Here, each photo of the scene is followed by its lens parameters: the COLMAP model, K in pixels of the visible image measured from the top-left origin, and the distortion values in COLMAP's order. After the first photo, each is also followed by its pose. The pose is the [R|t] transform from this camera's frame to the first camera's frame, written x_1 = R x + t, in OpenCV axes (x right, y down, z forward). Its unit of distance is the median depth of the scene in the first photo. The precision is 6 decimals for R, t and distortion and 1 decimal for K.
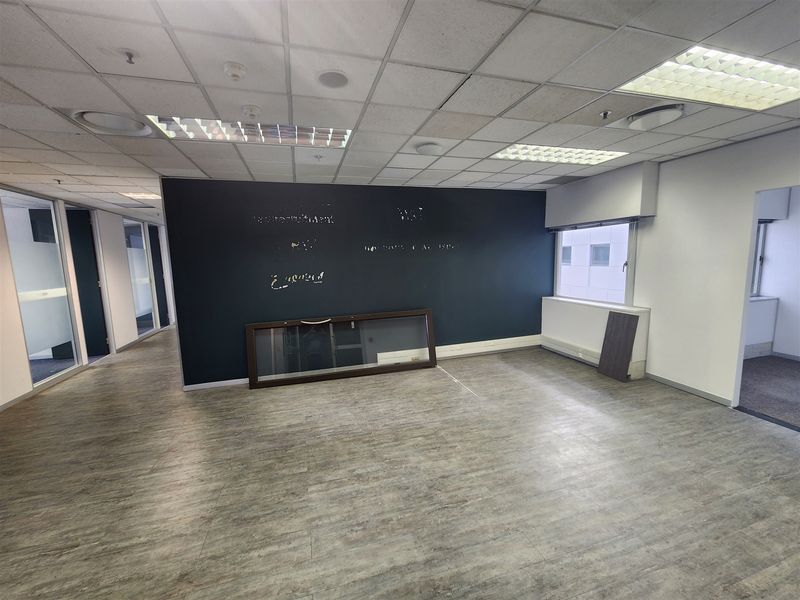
lens RADIAL K [[326.6, 0, 397.6], [0, 326.6, 300.4], [0, 0, 1]] dist [-0.000044, -0.000374]
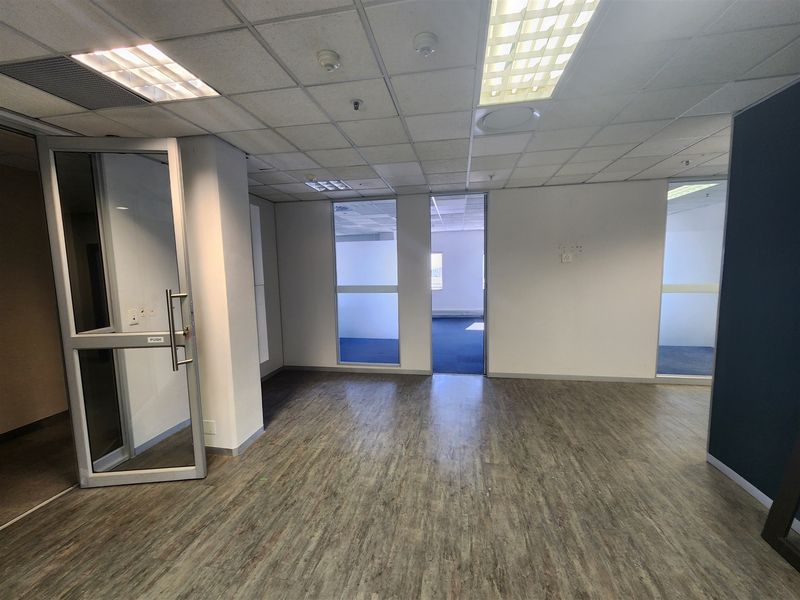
lens RADIAL K [[326.6, 0, 398.0], [0, 326.6, 302.0], [0, 0, 1]] dist [-0.000044, -0.000374]
pose [[-0.453569, 0.129458, -0.881769, 0.194360], [-0.085762, 0.978462, 0.187769, -0.130570], [0.887085, 0.160789, -0.432697, 1.034001]]
